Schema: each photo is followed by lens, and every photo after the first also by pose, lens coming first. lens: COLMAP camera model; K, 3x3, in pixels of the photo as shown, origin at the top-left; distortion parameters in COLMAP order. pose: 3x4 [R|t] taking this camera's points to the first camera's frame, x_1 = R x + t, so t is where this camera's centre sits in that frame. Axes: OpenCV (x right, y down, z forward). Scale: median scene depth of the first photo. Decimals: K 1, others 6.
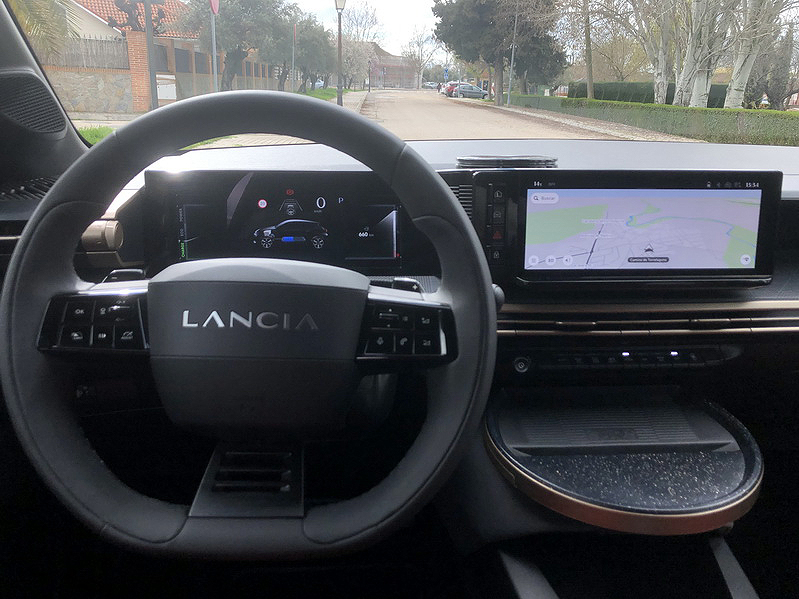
lens RADIAL K [[655.5, 0, 405.9], [0, 655.5, 301.6], [0, 0, 1]] dist [0.022068, 0.002962]
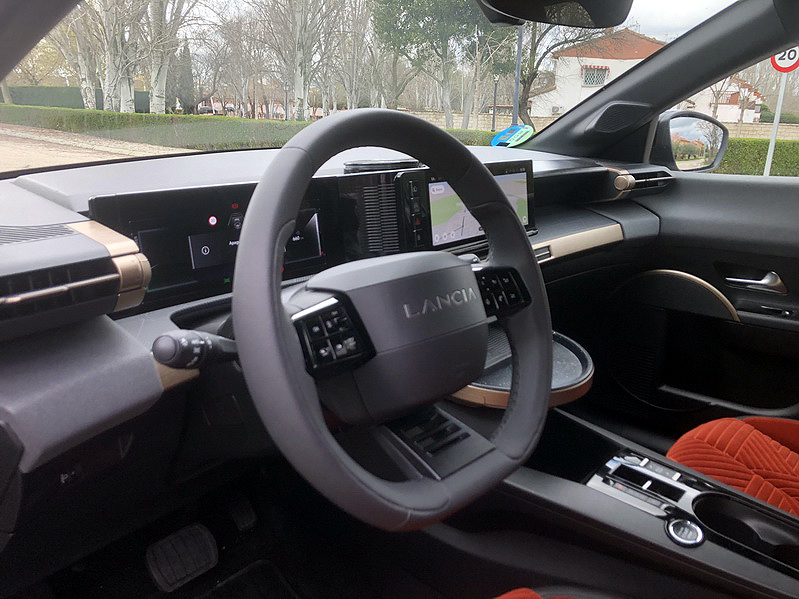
lens RADIAL K [[651.9, 0, 397.9], [0, 651.9, 295.8], [0, 0, 1]] dist [-0.005199, -0.008543]
pose [[0.701206, -0.195501, 0.685631, -0.724447], [0.203602, 0.976532, 0.070221, -0.056008], [-0.683269, 0.090356, 0.724554, 0.136373]]
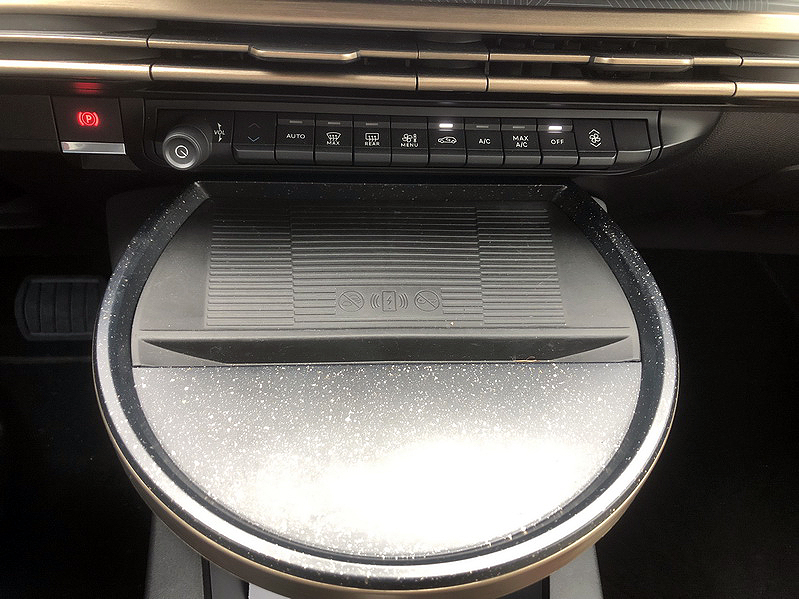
lens RADIAL K [[651.9, 0, 397.9], [0, 651.9, 295.8], [0, 0, 1]] dist [-0.005199, -0.008543]
pose [[0.998862, 0.036890, 0.030236, 0.303768], [-0.046638, 0.888249, 0.456990, -0.018622], [-0.009998, -0.457880, 0.888958, 0.577194]]
